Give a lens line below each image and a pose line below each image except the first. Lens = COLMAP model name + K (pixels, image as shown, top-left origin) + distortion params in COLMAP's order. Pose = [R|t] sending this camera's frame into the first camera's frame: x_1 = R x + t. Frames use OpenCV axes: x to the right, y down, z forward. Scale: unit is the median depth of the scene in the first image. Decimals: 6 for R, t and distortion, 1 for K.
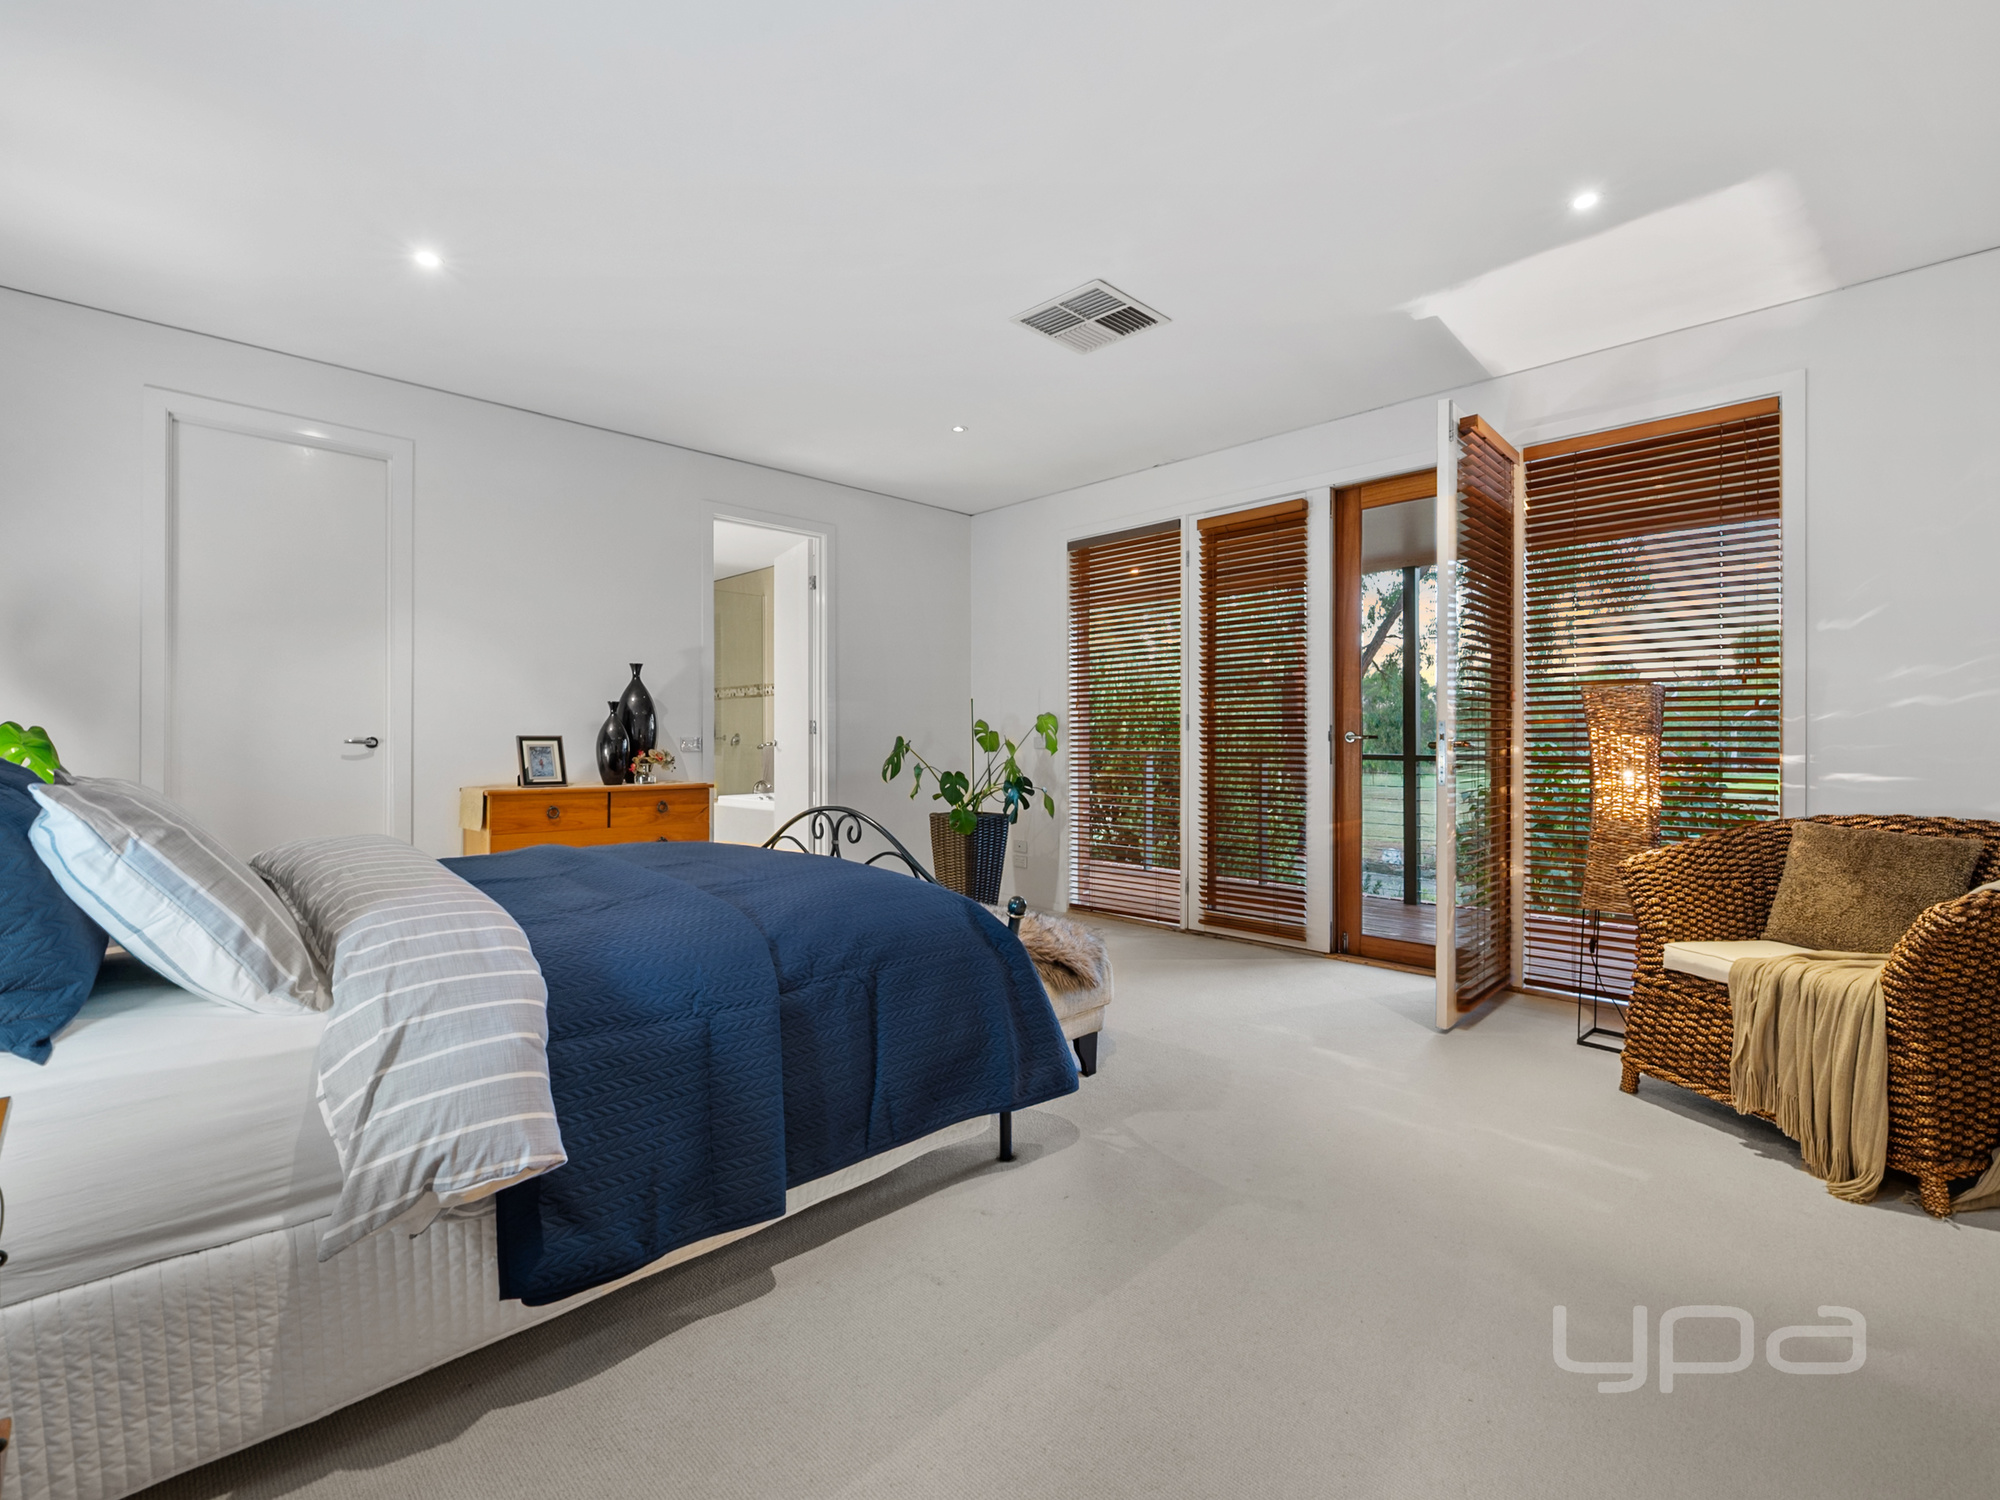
lens RADIAL K [[900.6, 0, 1000.3], [0, 900.6, 747.4], [0, 0, 1]] dist [-0.002234, -0.000722]
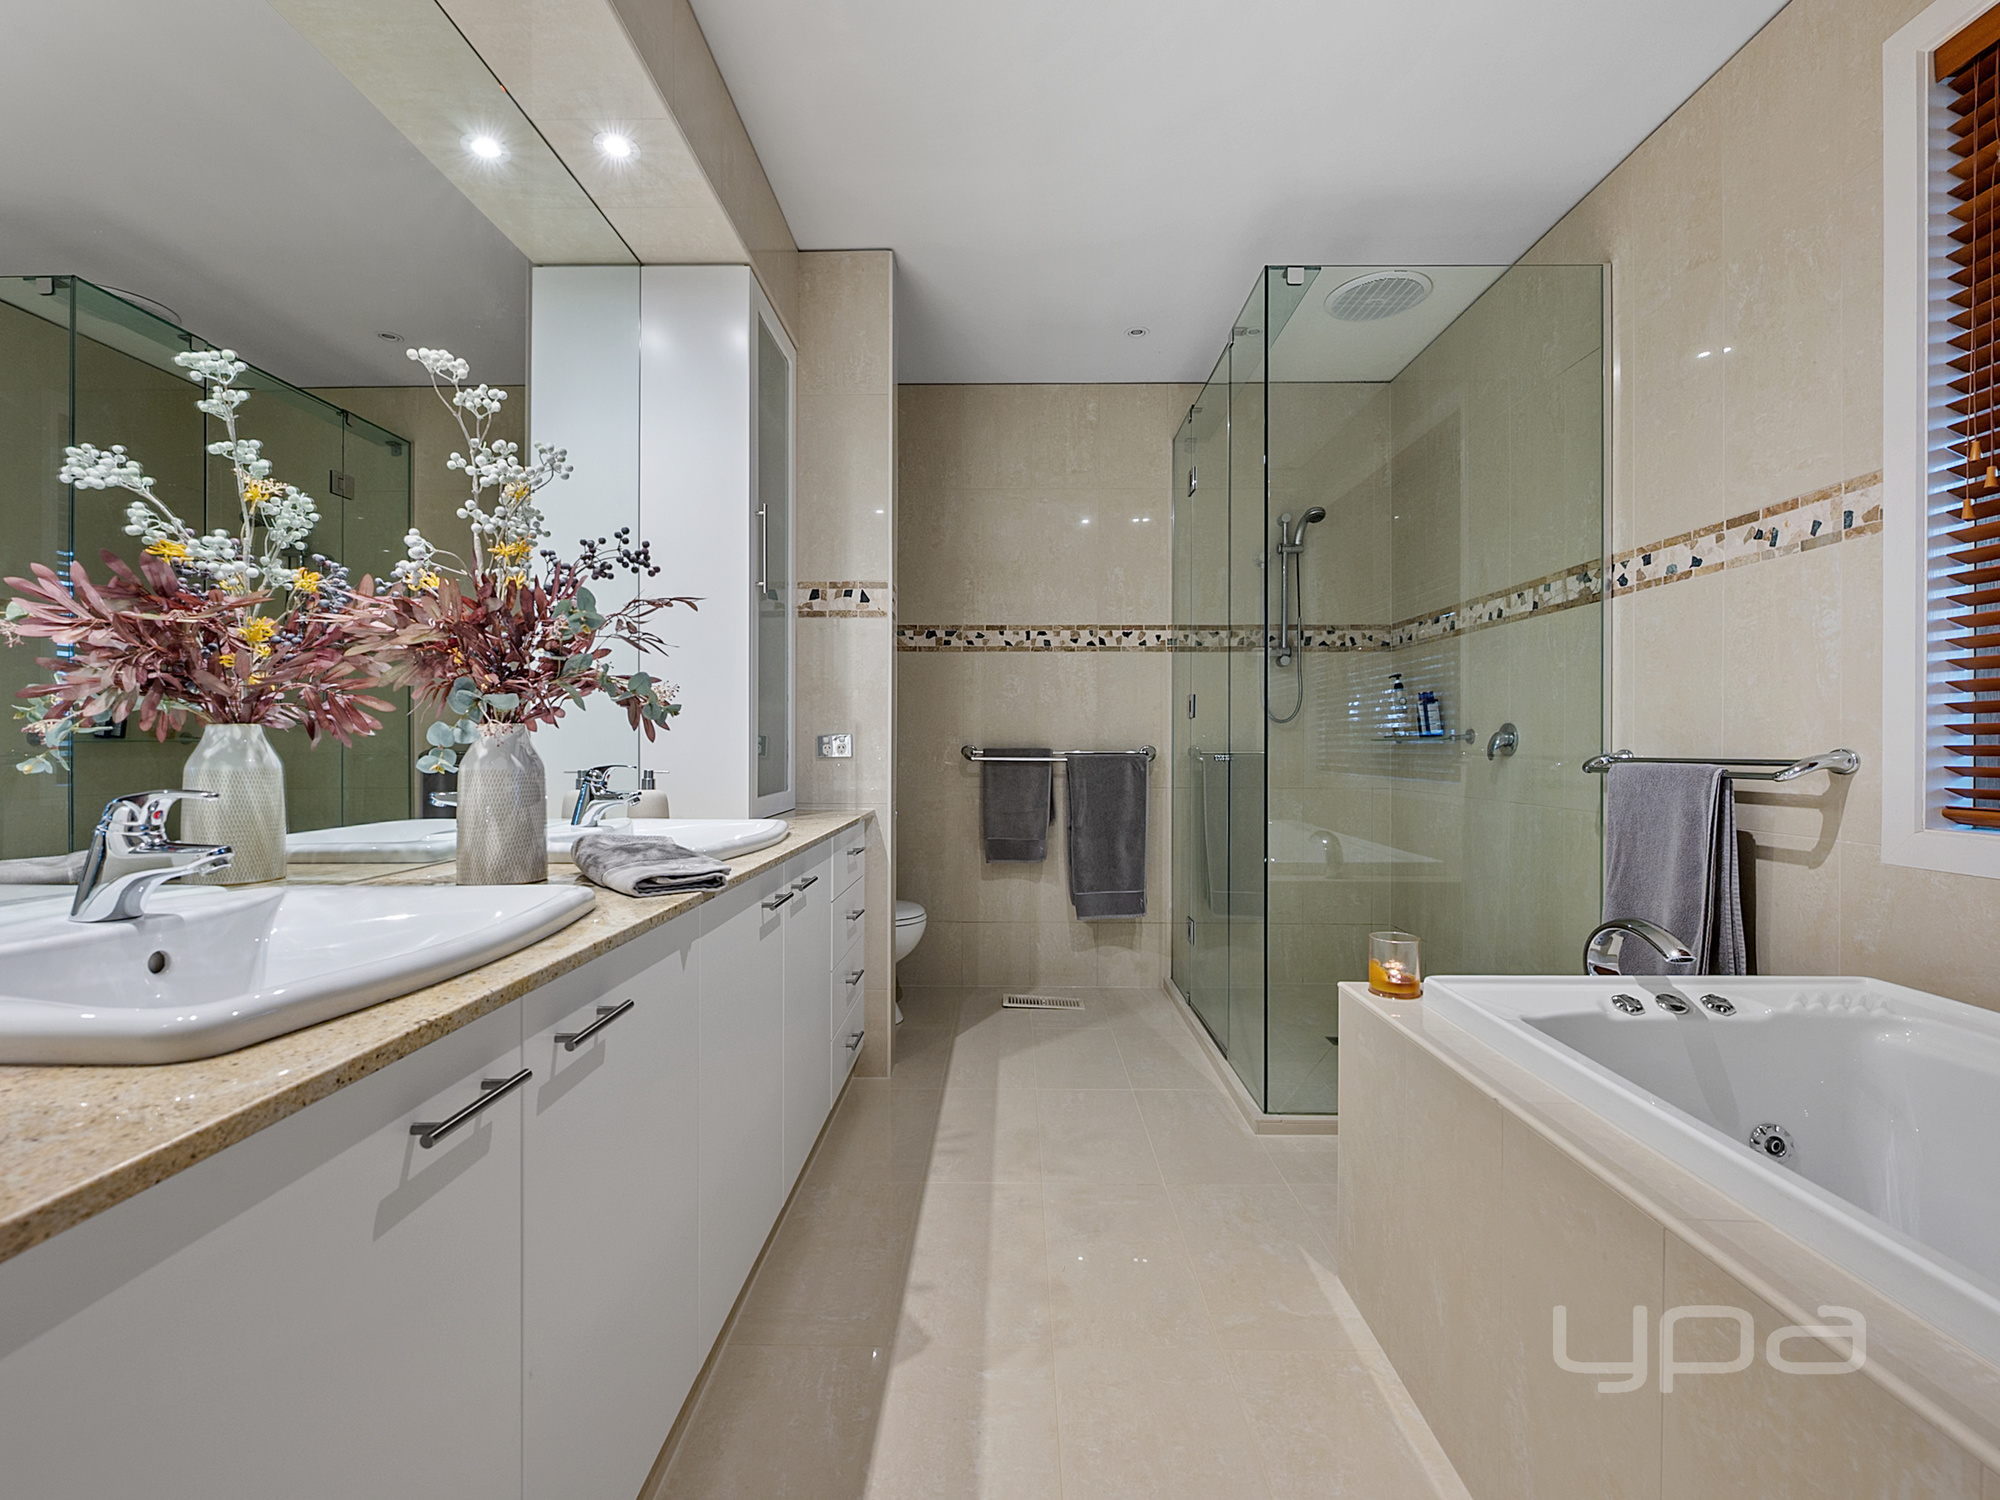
lens RADIAL K [[900.6, 0, 1000.9], [0, 900.6, 748.5], [0, 0, 1]] dist [-0.002234, -0.000722]
pose [[0.697514, 0.000902, -0.716571, -0.188292], [-0.001858, 0.999998, -0.000550, -0.005220], [0.716569, 0.001715, 0.697514, 0.643046]]
